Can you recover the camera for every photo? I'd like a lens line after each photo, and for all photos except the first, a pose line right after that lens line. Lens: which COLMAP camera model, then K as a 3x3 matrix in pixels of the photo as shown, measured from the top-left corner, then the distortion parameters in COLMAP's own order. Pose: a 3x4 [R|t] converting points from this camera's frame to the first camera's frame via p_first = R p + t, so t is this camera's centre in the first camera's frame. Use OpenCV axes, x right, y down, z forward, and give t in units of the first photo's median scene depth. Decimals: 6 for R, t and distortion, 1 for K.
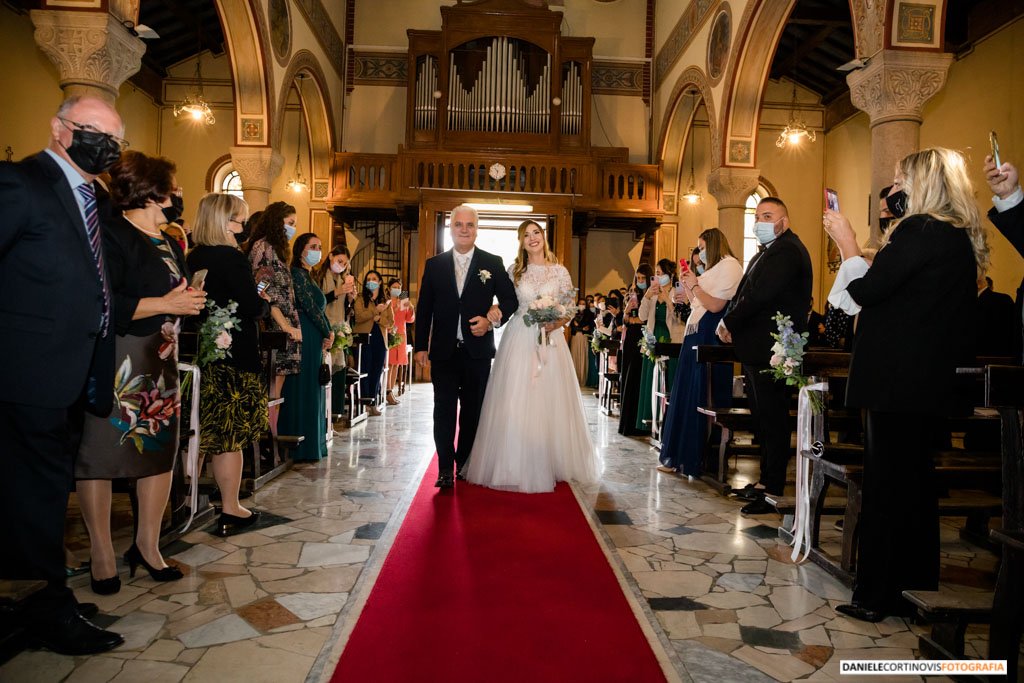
lens RADIAL K [[698.4, 0, 518.4], [0, 698.4, 337.8], [0, 0, 1]] dist [-0.092094, 0.073316]
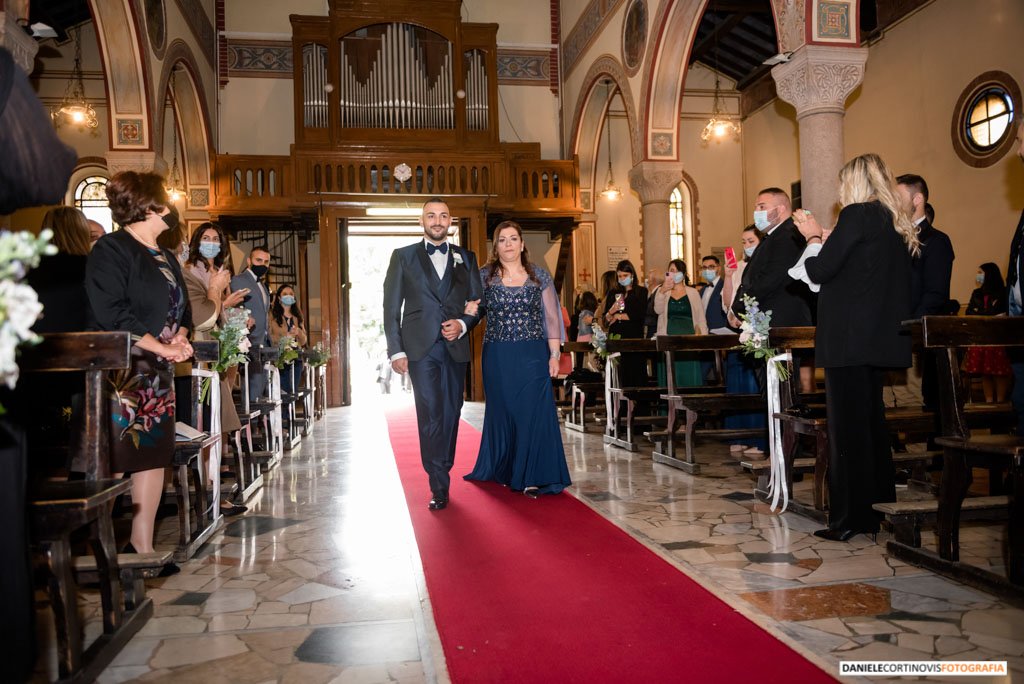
lens RADIAL K [[800.2, 0, 512.0], [0, 800.2, 342.0], [0, 0, 1]] dist [-0.019638, -0.013190]
pose [[0.989193, -0.054571, 0.136085, -0.045146], [0.057292, 0.998227, -0.016153, 0.009820], [-0.134963, 0.023775, 0.990565, -0.060851]]
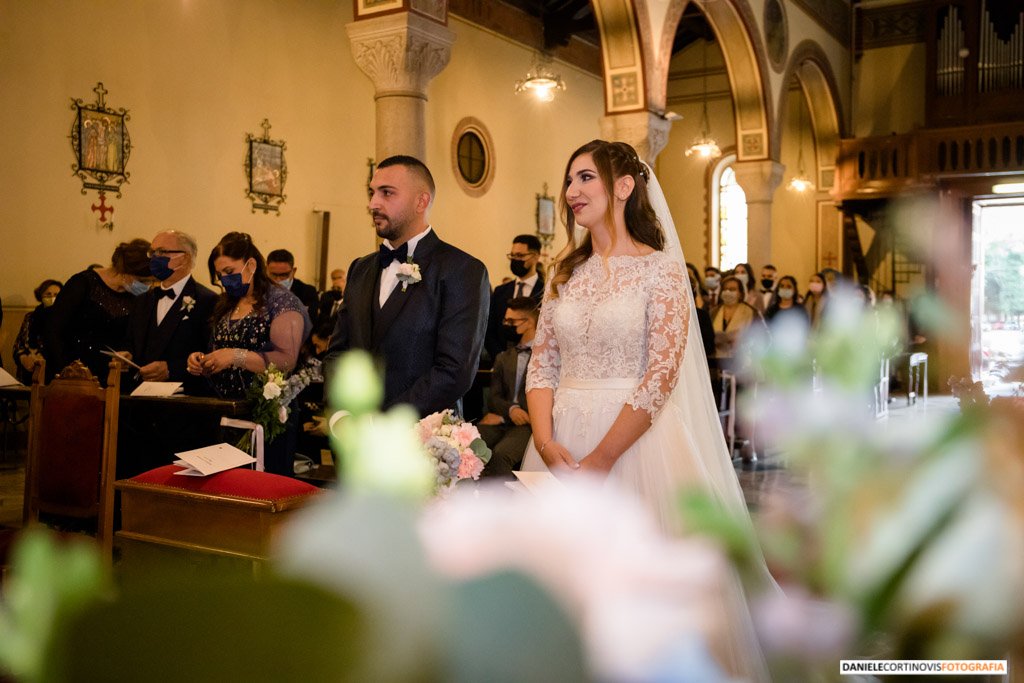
lens RADIAL K [[1039.5, 0, 513.0], [0, 1039.5, 329.7], [0, 0, 1]] dist [0.008181, 0.000019]
pose [[0.828243, -0.021729, -0.559948, 0.144805], [0.018908, 0.999763, -0.010830, -0.014906], [0.560051, -0.001617, 0.828457, -0.393788]]
